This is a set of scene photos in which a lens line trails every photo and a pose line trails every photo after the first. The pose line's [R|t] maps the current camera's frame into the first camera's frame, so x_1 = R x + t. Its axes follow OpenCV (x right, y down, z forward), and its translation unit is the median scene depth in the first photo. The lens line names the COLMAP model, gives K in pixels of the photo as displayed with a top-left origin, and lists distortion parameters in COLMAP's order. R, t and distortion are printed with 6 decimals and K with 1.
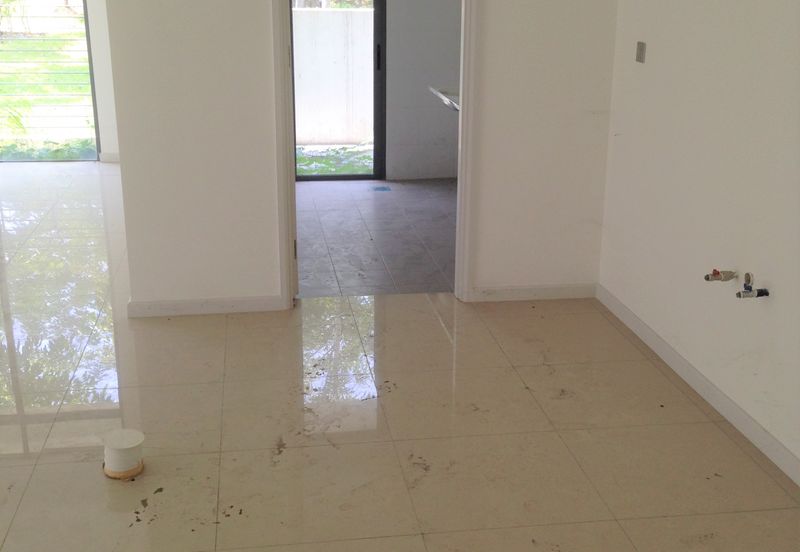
lens RADIAL K [[980.3, 0, 400.0], [0, 980.3, 276.0], [0, 0, 1]] dist [0.035154, 0.066852]
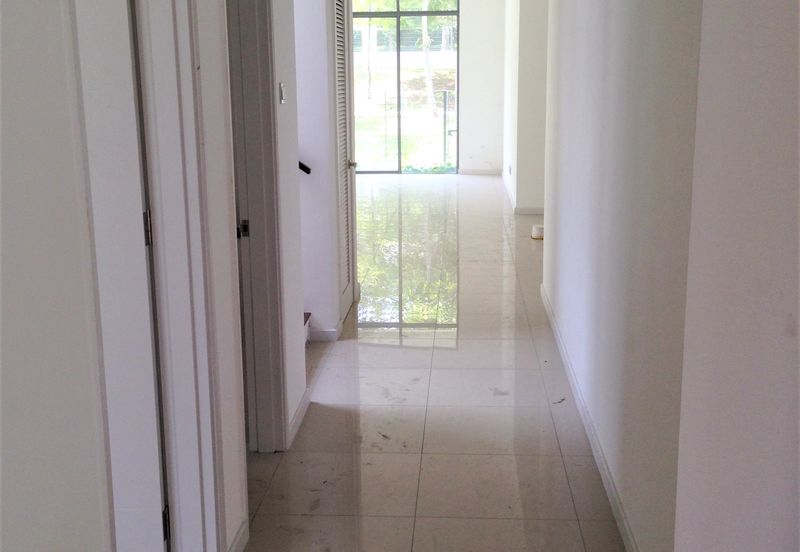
lens RADIAL K [[980.3, 0, 400.0], [0, 980.3, 276.0], [0, 0, 1]] dist [0.035154, 0.066852]
pose [[0.976531, 0.031725, -0.213028, -0.024374], [-0.051337, 0.994870, -0.087172, 0.229199], [0.209169, 0.096062, 0.973150, -0.735002]]
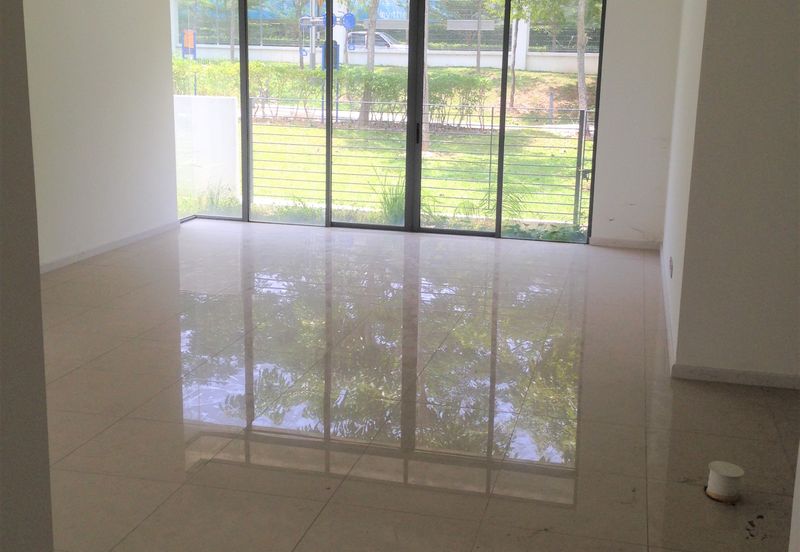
lens RADIAL K [[980.3, 0, 400.0], [0, 980.3, 276.0], [0, 0, 1]] dist [0.035154, 0.066852]
pose [[0.925397, 0.095794, -0.366692, -0.091290], [-0.131010, 0.988739, -0.072326, 0.028567], [0.355635, 0.114970, 0.927527, -0.111802]]
